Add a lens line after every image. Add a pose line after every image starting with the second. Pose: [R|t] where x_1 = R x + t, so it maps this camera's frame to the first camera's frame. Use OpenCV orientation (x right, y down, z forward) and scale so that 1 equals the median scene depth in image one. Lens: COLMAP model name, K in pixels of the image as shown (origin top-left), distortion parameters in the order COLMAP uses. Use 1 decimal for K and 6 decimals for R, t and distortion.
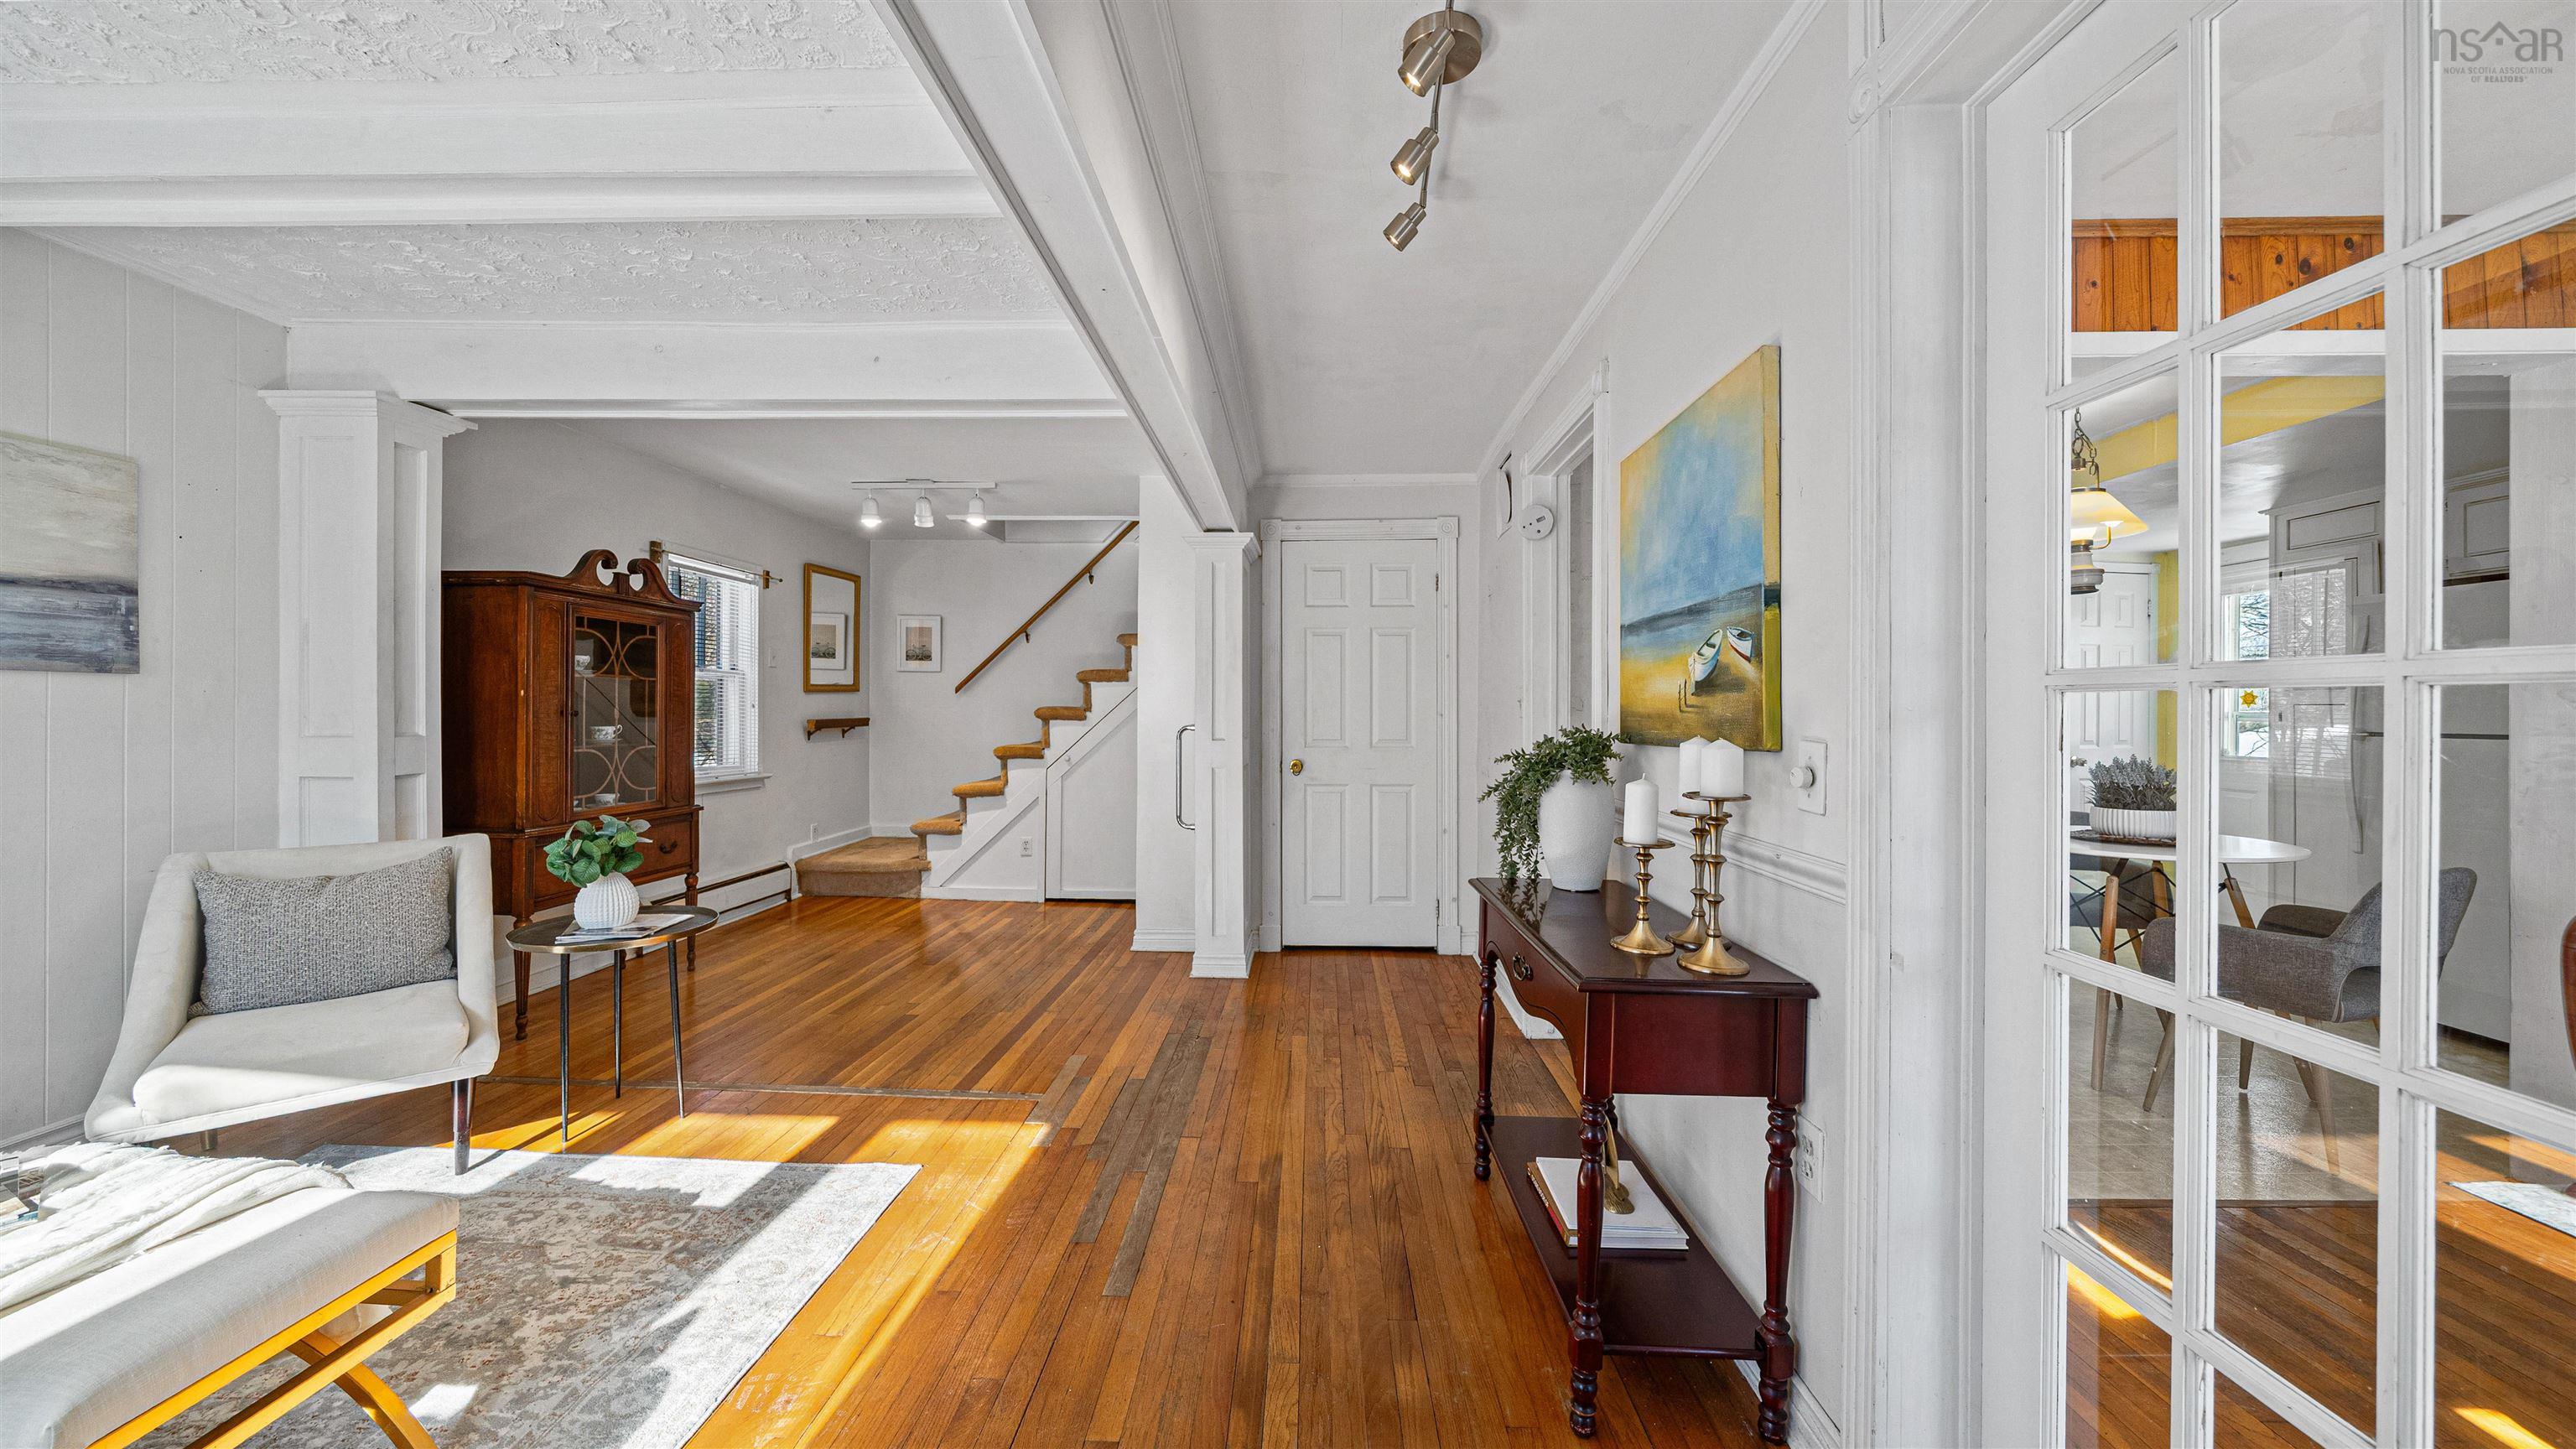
lens RADIAL K [[916.0, 0, 1267.7], [0, 916.0, 707.2], [0, 0, 1]] dist [-0.005602, 0.000355]
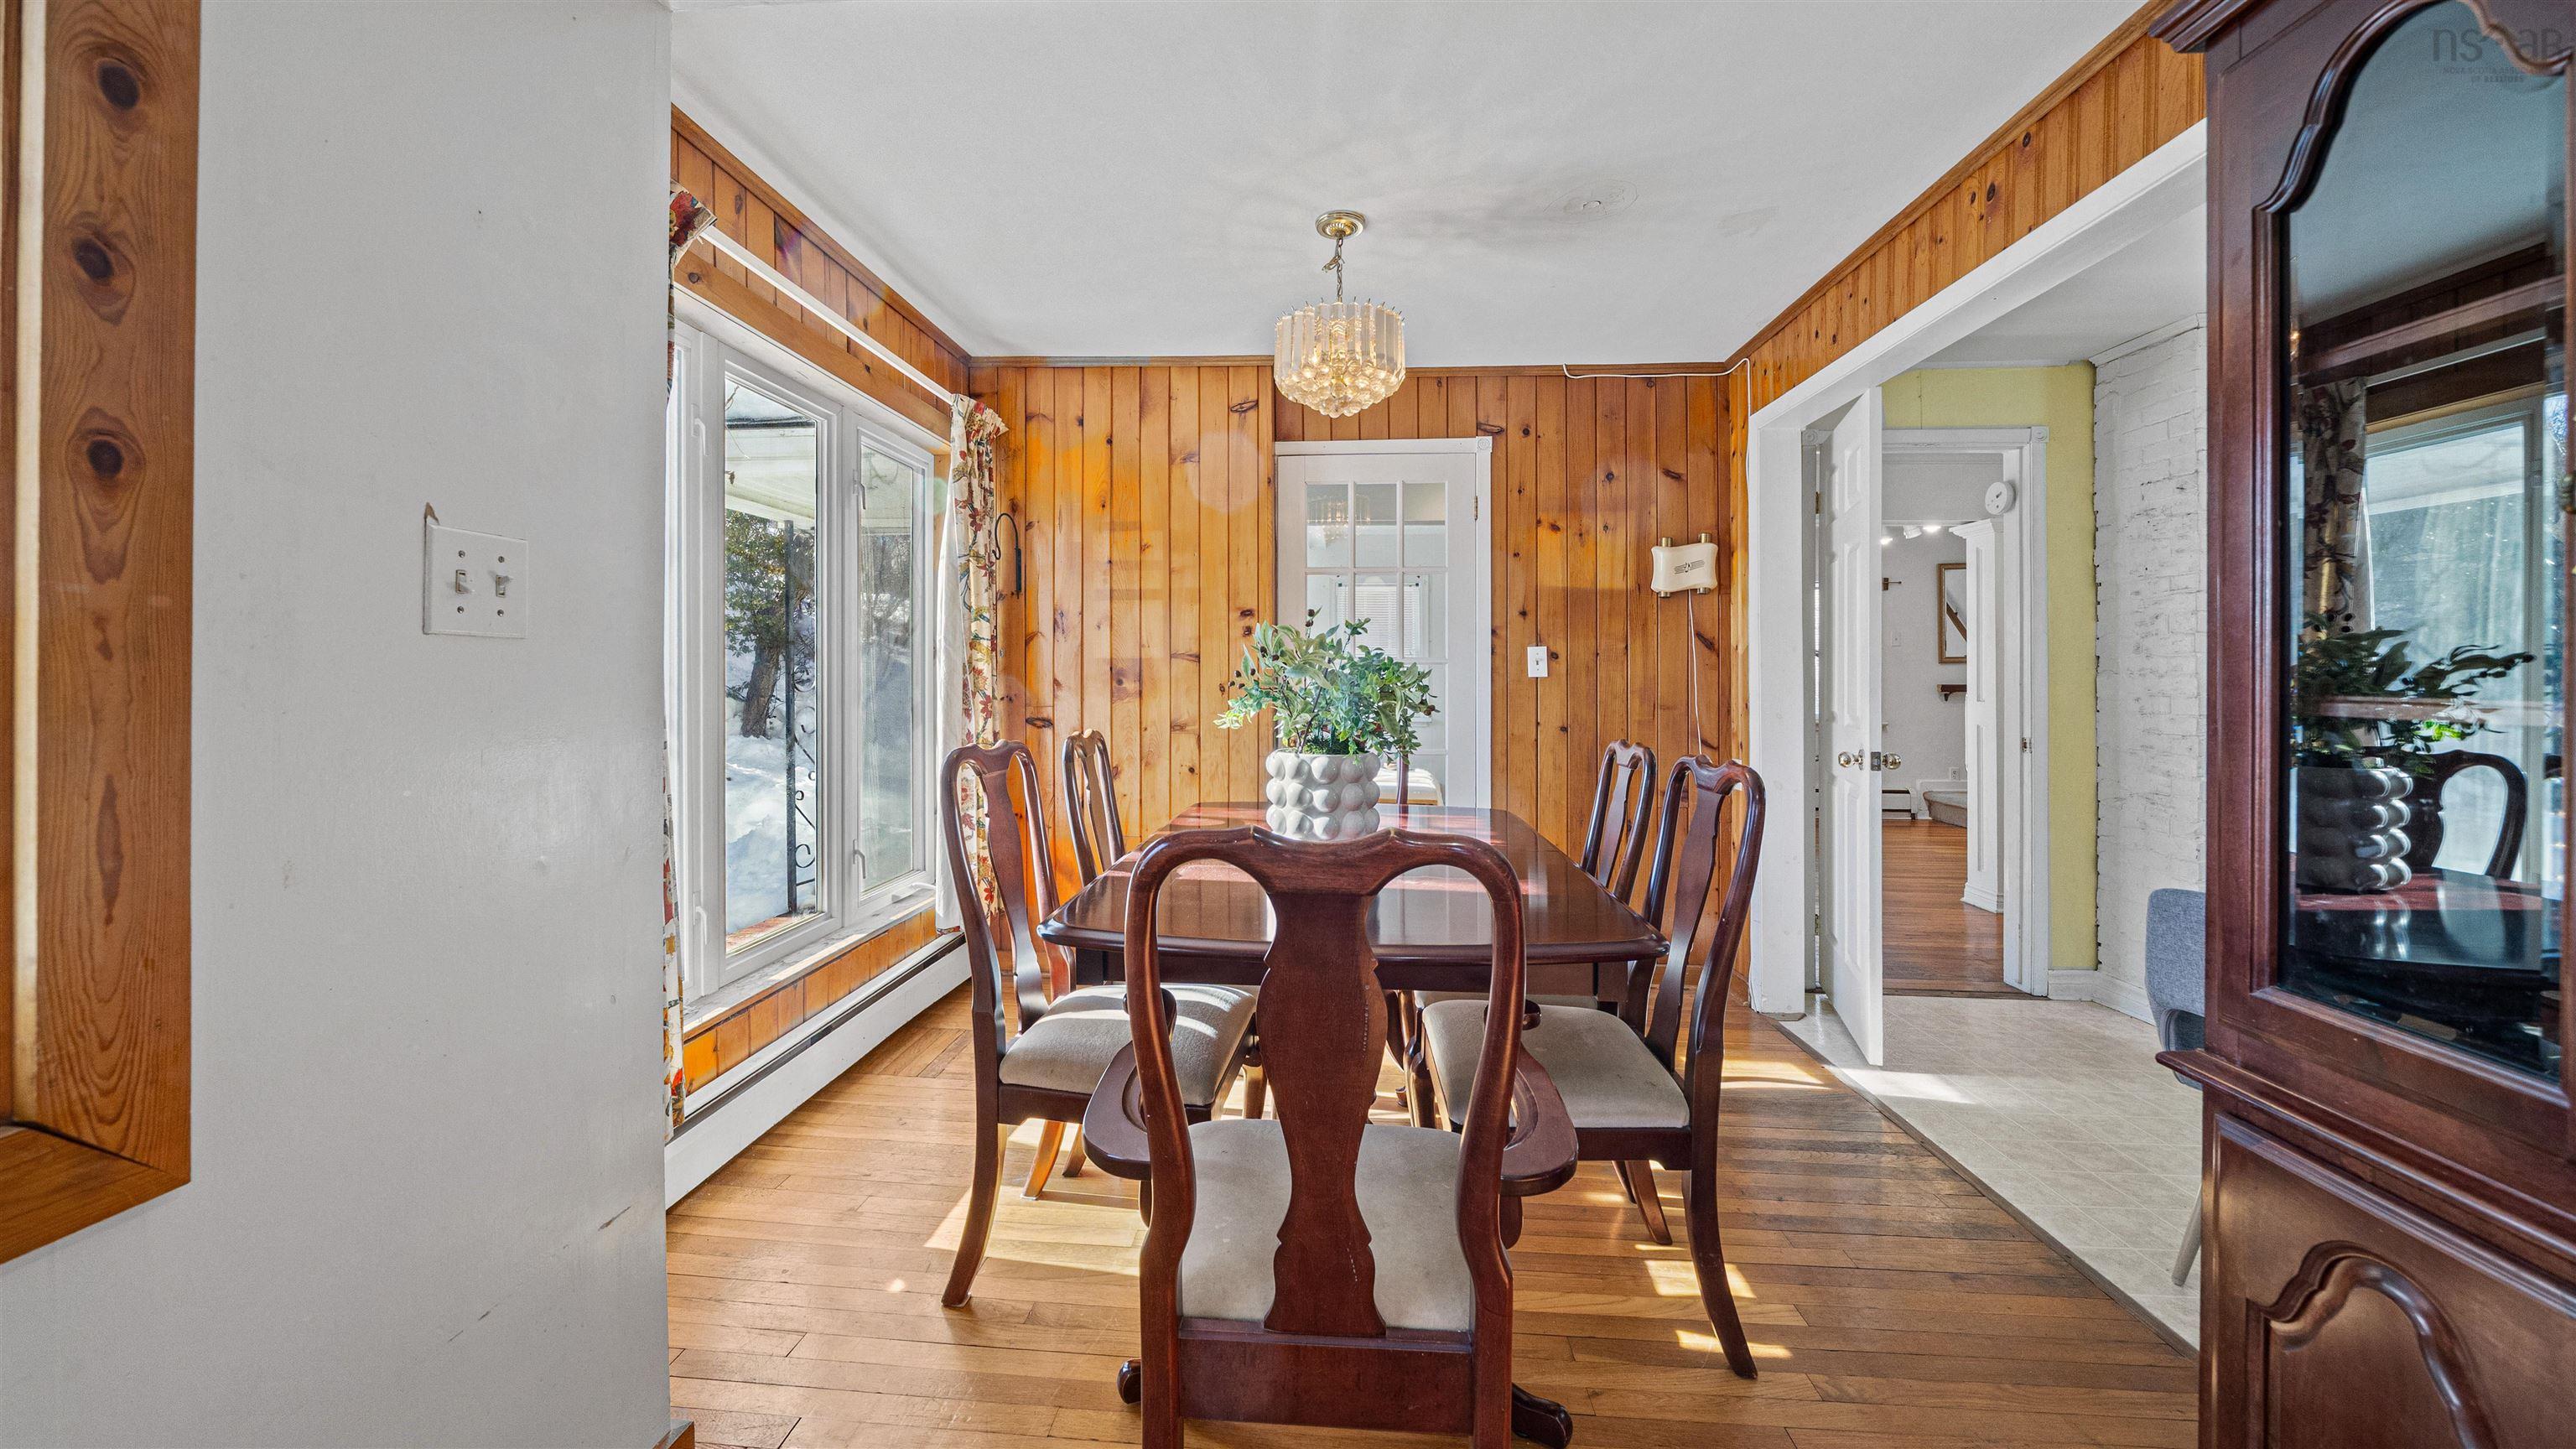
lens RADIAL K [[916.0, 0, 1276.3], [0, 916.0, 676.5], [0, 0, 1]] dist [-0.005602, 0.000355]
pose [[-0.047387, -0.002519, -0.998873, 1.631556], [-0.000999, 0.999996, -0.002475, 0.011607], [0.998876, 0.000880, -0.047389, 0.241638]]
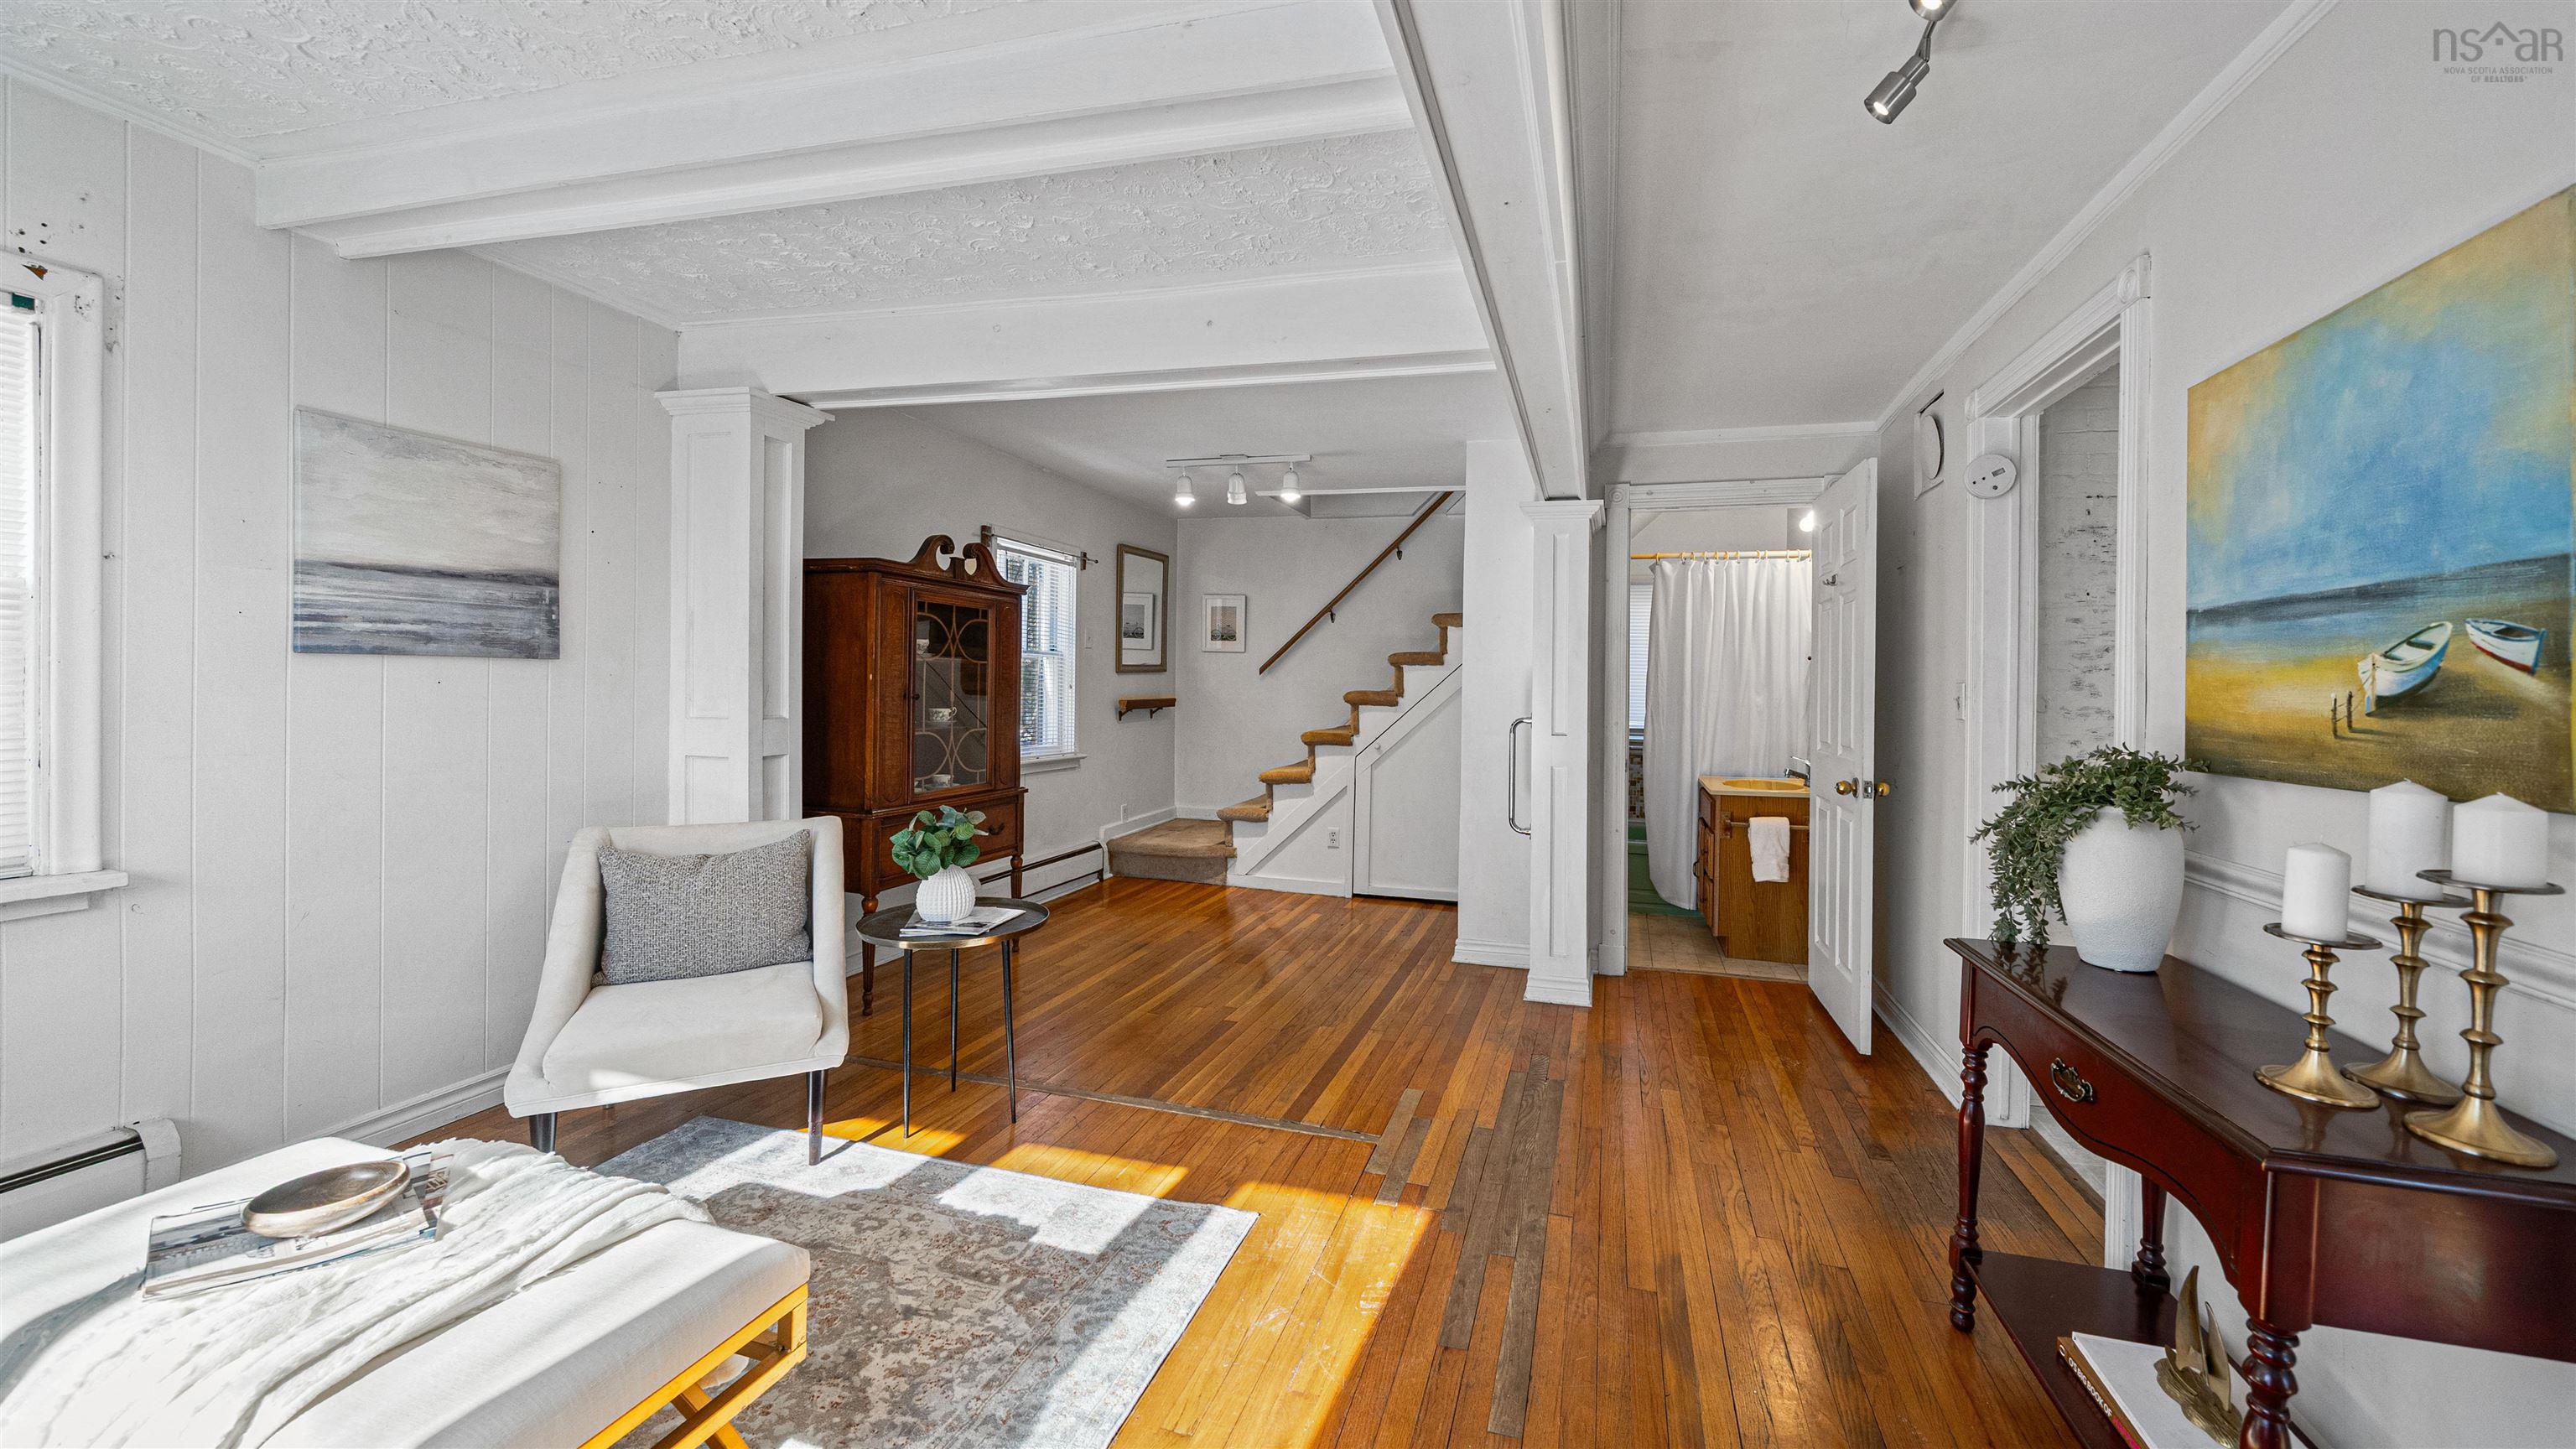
lens RADIAL K [[916.0, 0, 1348.1], [0, 916.0, 682.3], [0, 0, 1]] dist [-0.005602, 0.000355]
pose [[0.979959, 0.010628, -0.198914, -0.114562], [-0.009897, 0.999940, 0.004669, -0.025653], [0.198952, -0.002606, 0.980006, 0.132340]]
